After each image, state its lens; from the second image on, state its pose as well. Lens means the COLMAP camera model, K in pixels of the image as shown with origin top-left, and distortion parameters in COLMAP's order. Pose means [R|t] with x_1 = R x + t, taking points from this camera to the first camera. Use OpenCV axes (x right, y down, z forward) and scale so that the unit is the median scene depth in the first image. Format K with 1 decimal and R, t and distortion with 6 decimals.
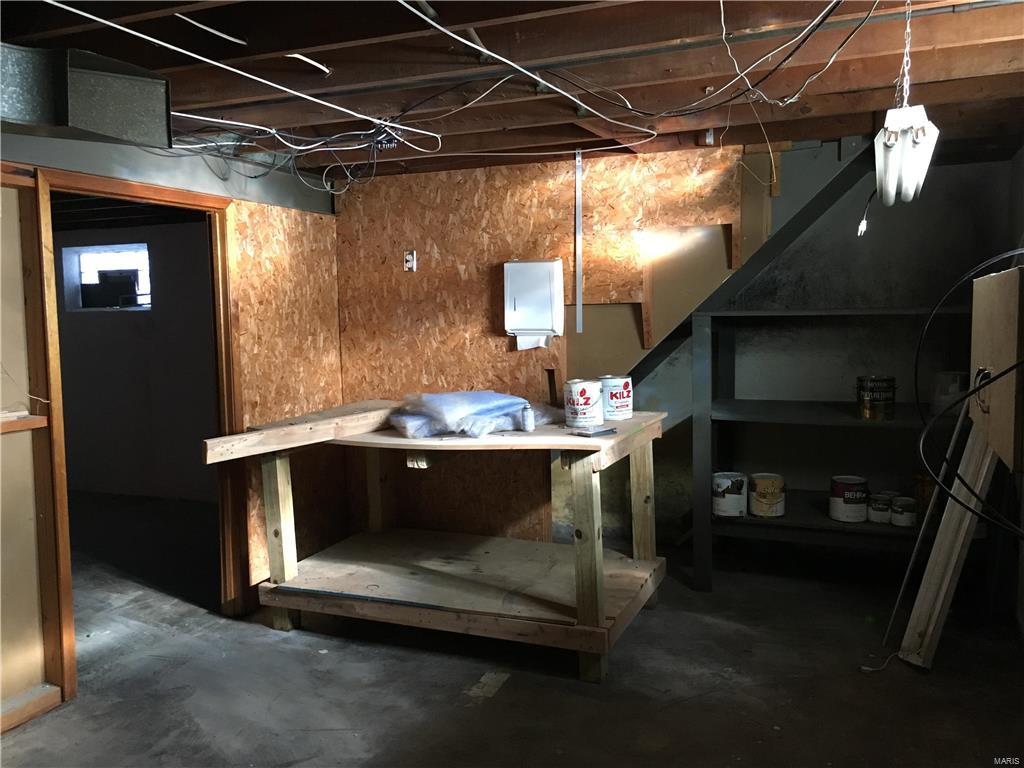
lens RADIAL K [[865.4, 0, 504.2], [0, 865.4, 382.6], [0, 0, 1]] dist [0.093674, -0.115991]
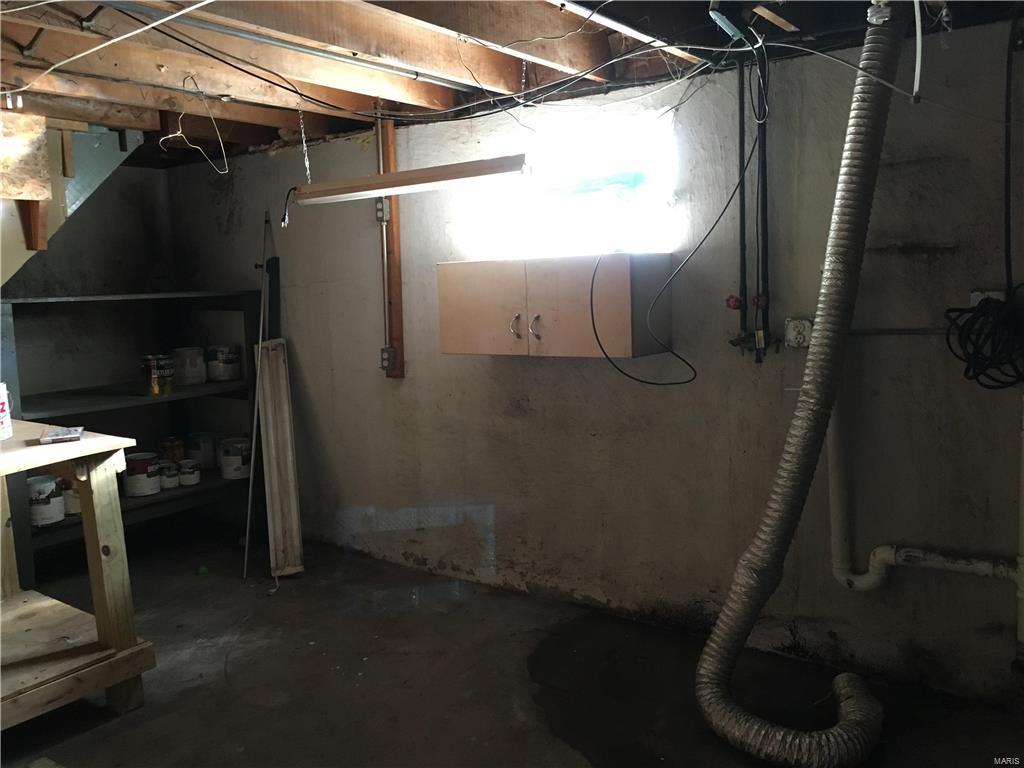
lens RADIAL K [[865.4, 0, 504.2], [0, 865.4, 382.6], [0, 0, 1]] dist [0.093674, -0.115991]
pose [[0.232160, -0.107726, 0.966694, -0.543556], [0.117632, 0.989663, 0.082036, -0.012511], [-0.965538, 0.094668, 0.242432, 0.331058]]
